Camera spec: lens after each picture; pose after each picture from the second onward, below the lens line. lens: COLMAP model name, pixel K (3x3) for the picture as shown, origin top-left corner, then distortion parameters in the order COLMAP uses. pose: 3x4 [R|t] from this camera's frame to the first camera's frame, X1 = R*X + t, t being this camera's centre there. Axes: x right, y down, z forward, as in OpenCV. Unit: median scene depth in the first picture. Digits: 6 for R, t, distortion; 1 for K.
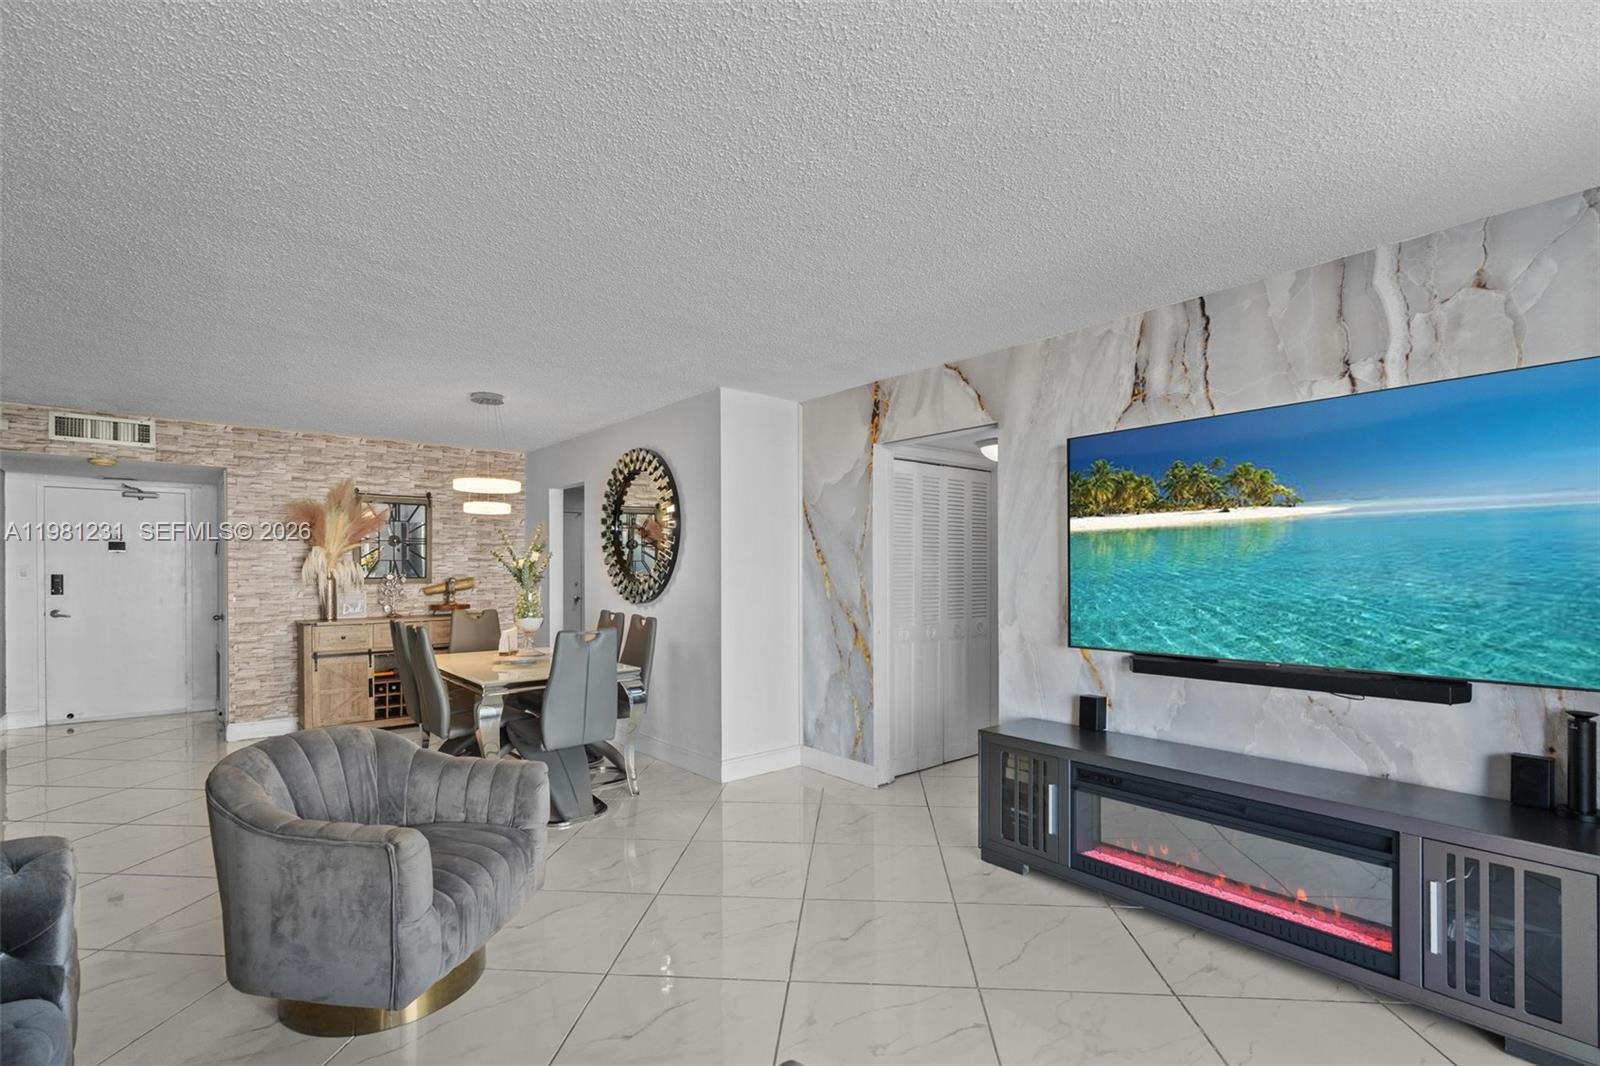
lens RADIAL K [[728.9, 0, 786.1], [0, 728.9, 572.9], [0, 0, 1]] dist [-0.008263, 0.002089]
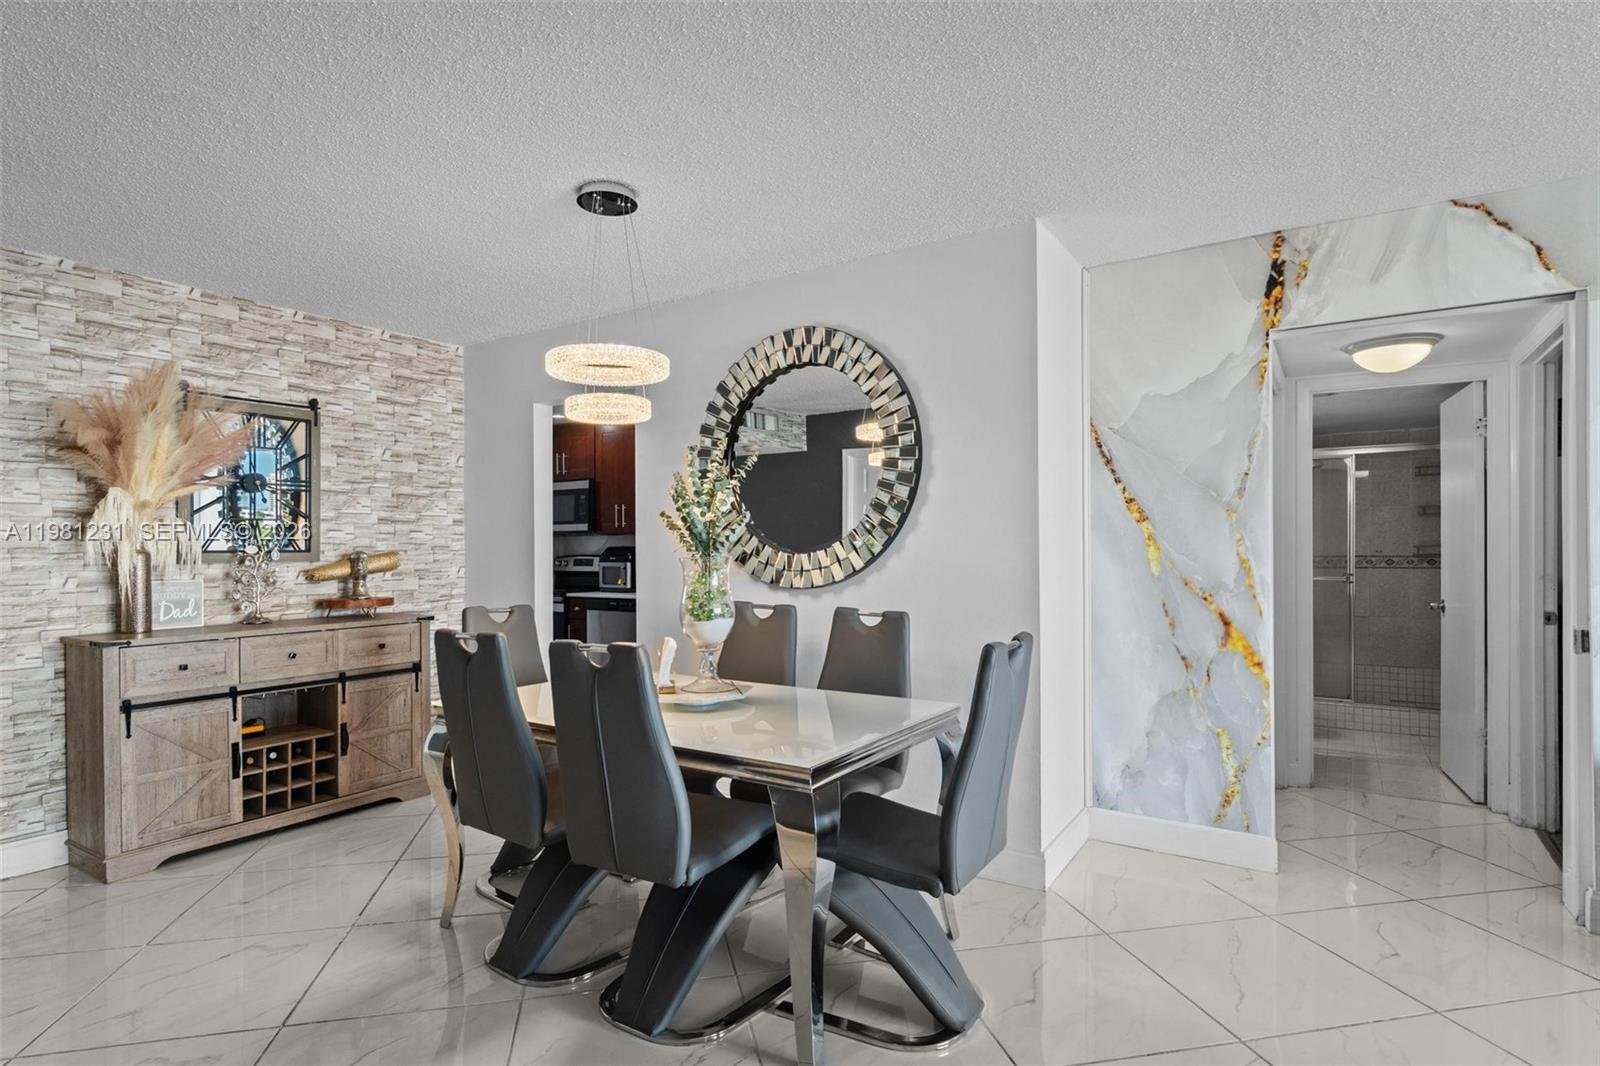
lens RADIAL K [[843.4, 0, 795.4], [0, 843.4, 551.8], [0, 0, 1]] dist [-0.000166, 0.003436]
pose [[0.958818, -0.005312, 0.283970, -0.369400], [0.005901, 0.999982, -0.001216, 0.011369], [-0.283958, 0.002842, 0.958832, 0.313605]]
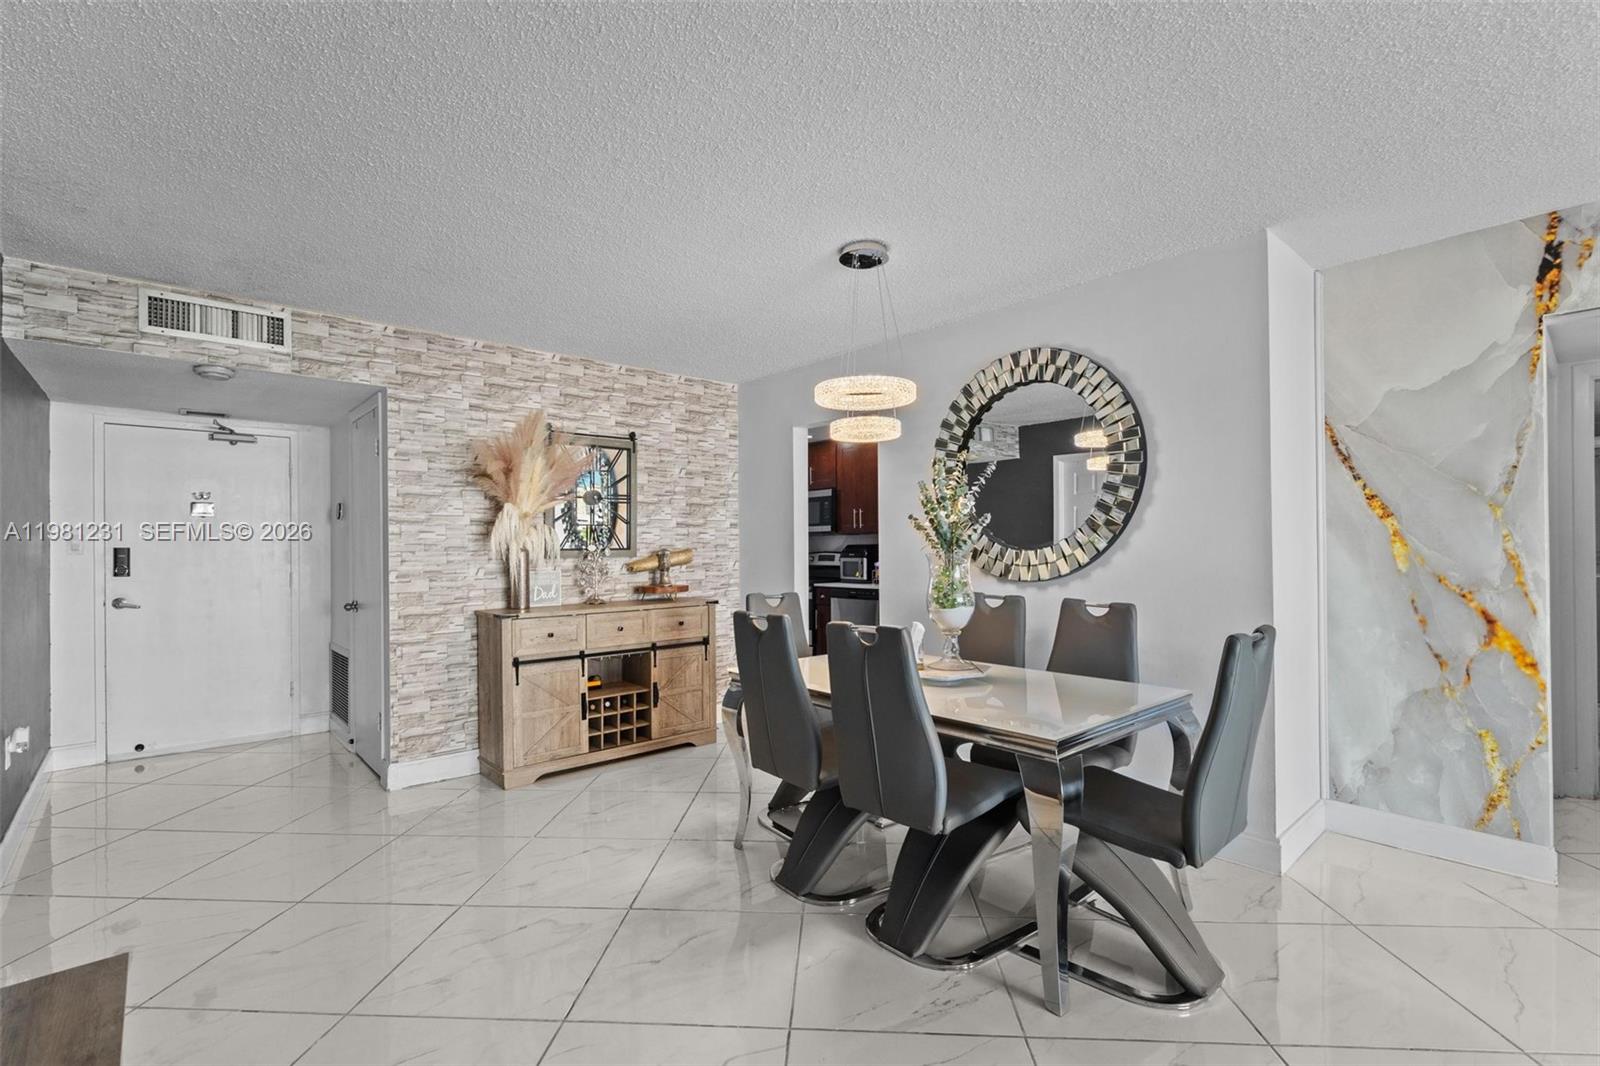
lens RADIAL K [[728.9, 0, 795.0], [0, 728.9, 545.3], [0, 0, 1]] dist [-0.008263, 0.002089]
pose [[0.999883, -0.007420, 0.013398, -0.390162], [0.007529, 0.999939, -0.008056, 0.011212], [-0.013337, 0.008156, 0.999878, 0.308504]]
